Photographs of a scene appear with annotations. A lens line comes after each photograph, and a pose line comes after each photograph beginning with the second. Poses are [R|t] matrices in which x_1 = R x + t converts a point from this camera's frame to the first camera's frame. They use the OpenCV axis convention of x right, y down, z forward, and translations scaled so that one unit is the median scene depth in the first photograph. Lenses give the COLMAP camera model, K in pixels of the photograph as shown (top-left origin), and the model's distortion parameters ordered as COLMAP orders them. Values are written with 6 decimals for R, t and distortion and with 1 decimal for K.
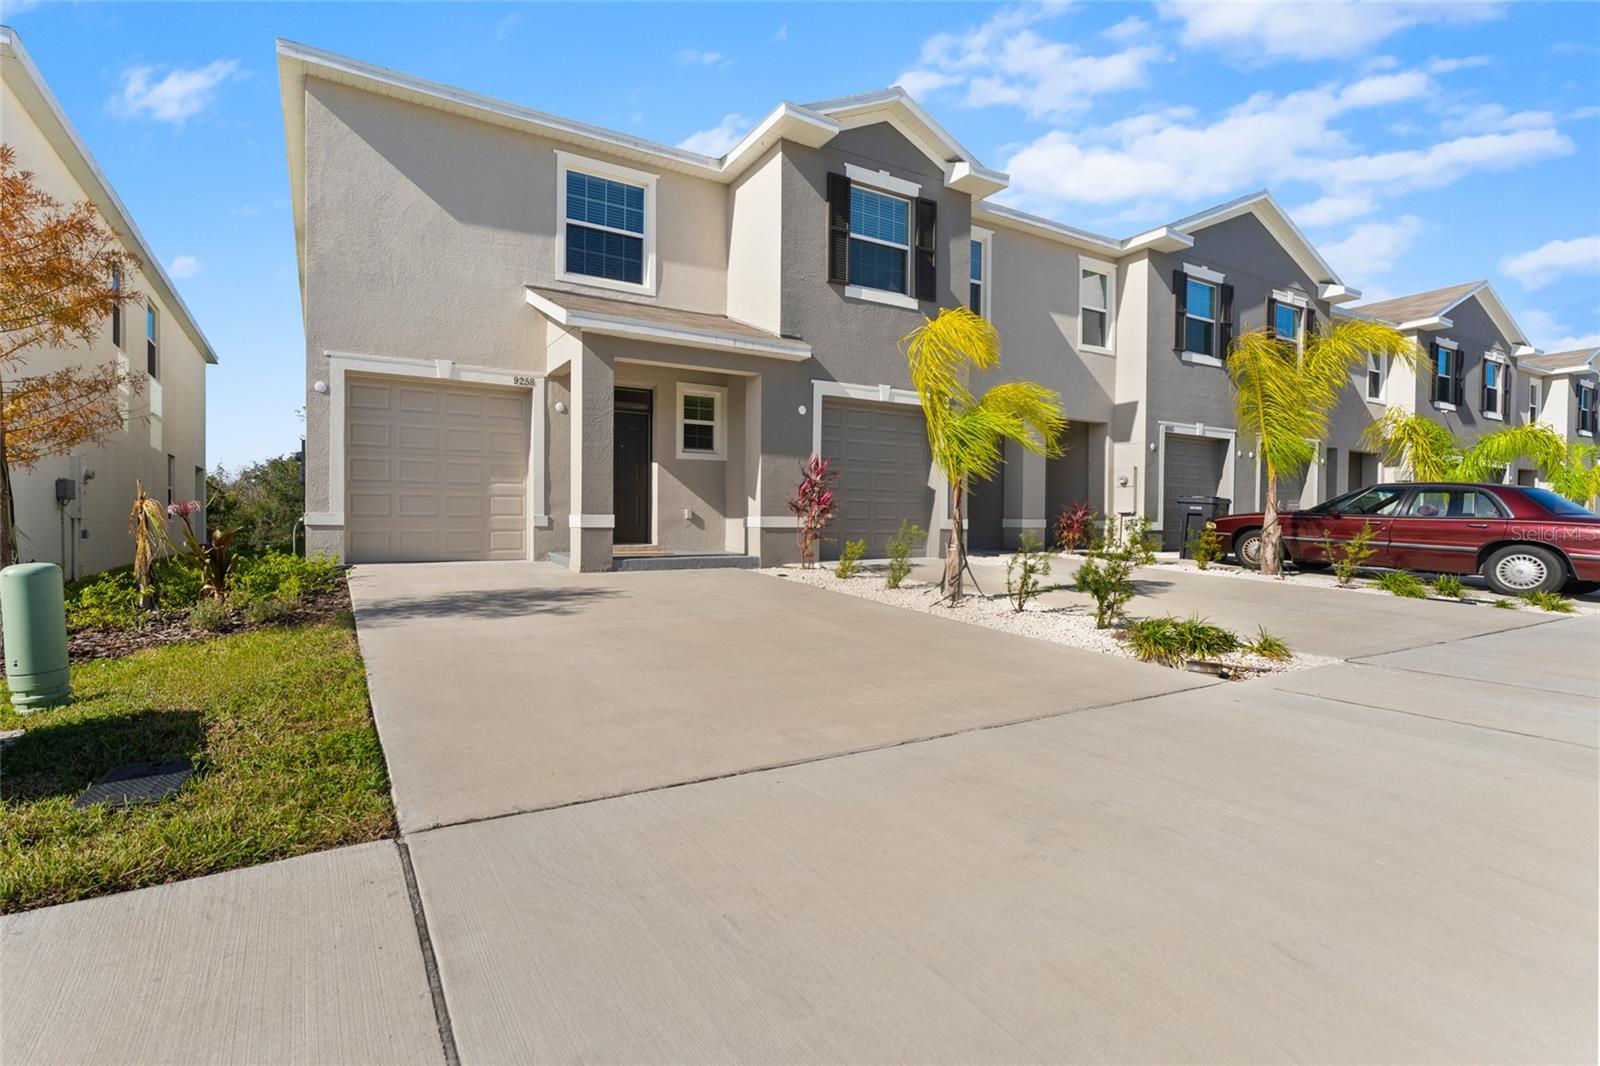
lens RADIAL K [[665.3, 0, 795.9], [0, 665.3, 524.7], [0, 0, 1]] dist [-0.001104, -0.000118]
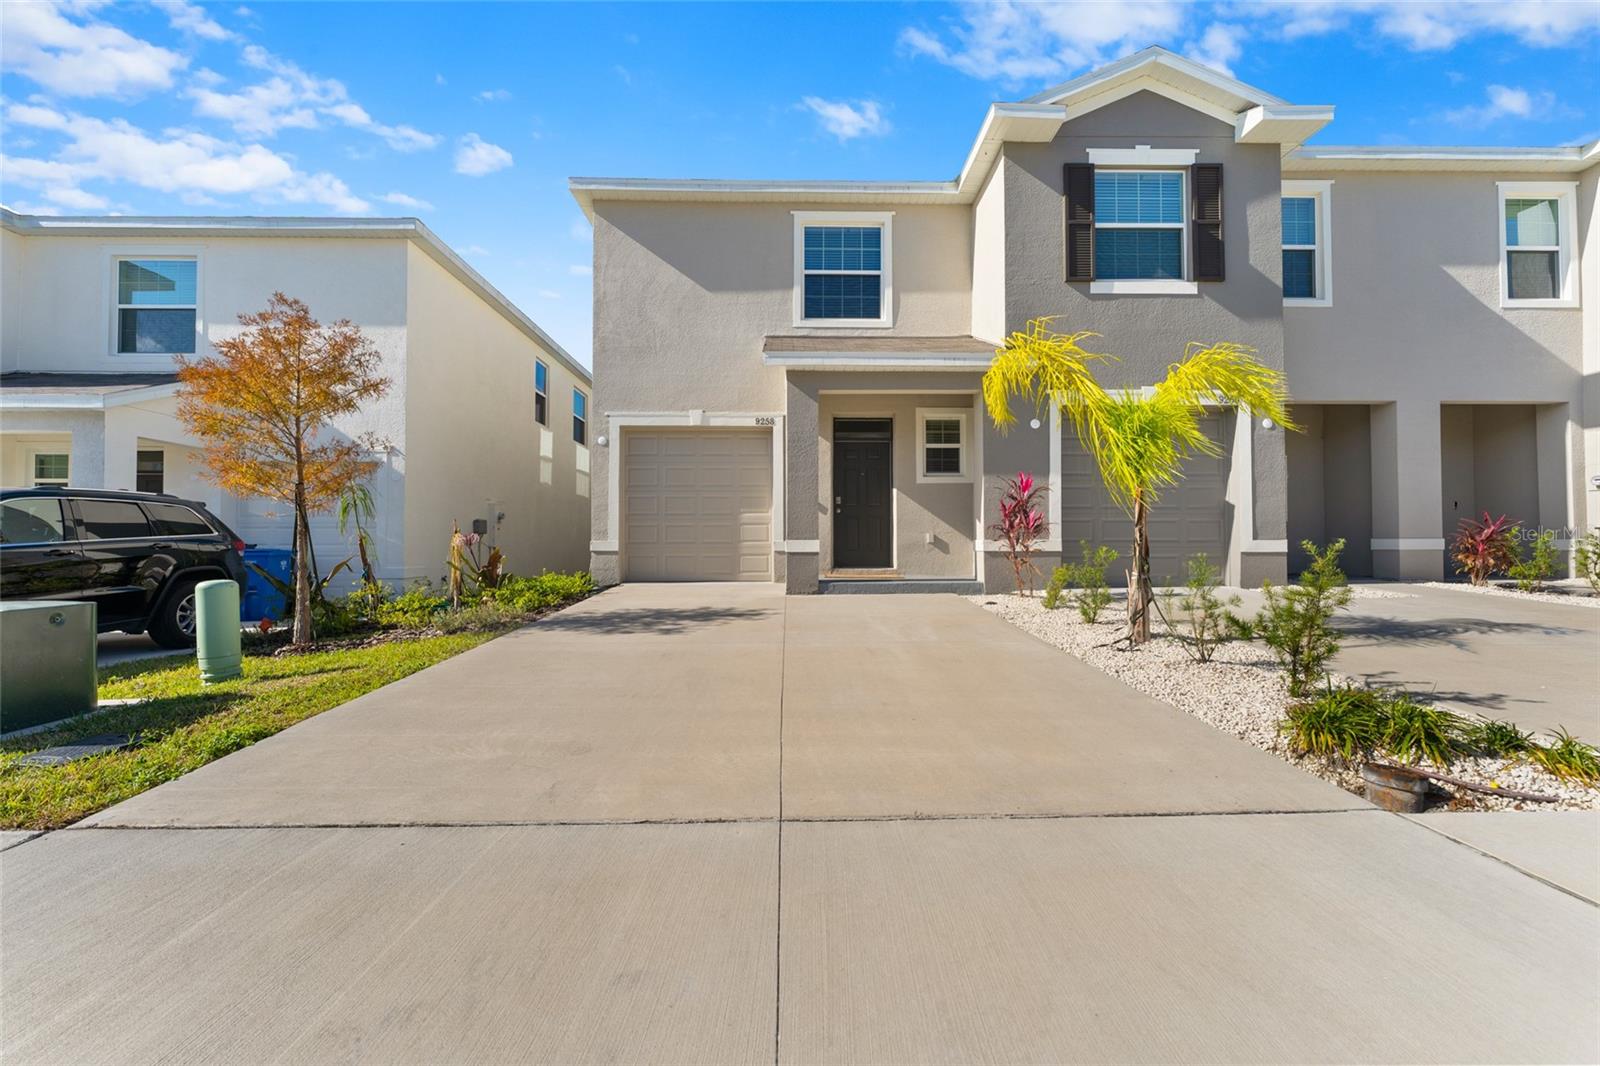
lens RADIAL K [[640.6, 0, 804.6], [0, 640.6, 528.0], [0, 0, 1]] dist [0.000203, 0.000270]
pose [[0.894637, -0.019860, -0.446352, 0.106735], [0.005627, 0.999433, -0.033189, -0.000323], [0.446758, 0.027181, 0.894242, 0.059012]]
